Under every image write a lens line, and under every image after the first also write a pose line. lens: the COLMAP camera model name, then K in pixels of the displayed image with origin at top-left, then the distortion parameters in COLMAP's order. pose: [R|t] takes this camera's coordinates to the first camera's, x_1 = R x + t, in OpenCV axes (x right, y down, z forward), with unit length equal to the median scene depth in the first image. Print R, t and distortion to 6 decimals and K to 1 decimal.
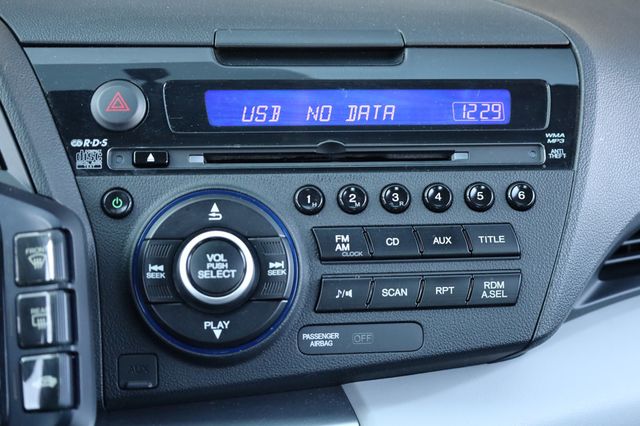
lens RADIAL K [[1079.6, 0, 320.0], [0, 1079.6, 213.0], [0, 0, 1]] dist [-0.022303, -0.040503]
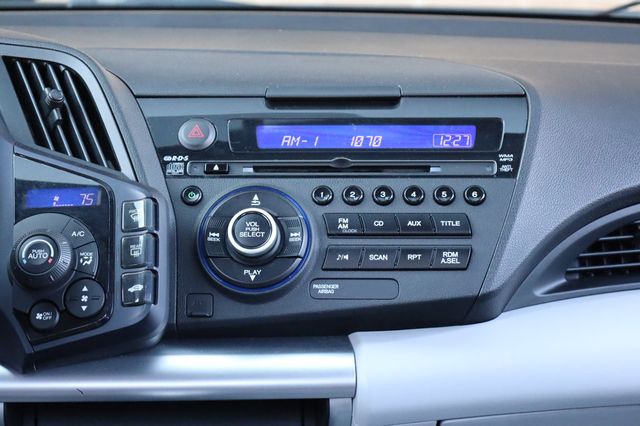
lens RADIAL K [[1984.3, 0, 320.0], [0, 1984.3, 213.0], [0, 0, 1]] dist [0.058856, -0.017648]
pose [[0.981706, -0.007665, -0.190249, 0.491865], [-0.032095, 0.978230, -0.205027, 0.555218], [0.187679, 0.207382, 0.960088, -1.542013]]
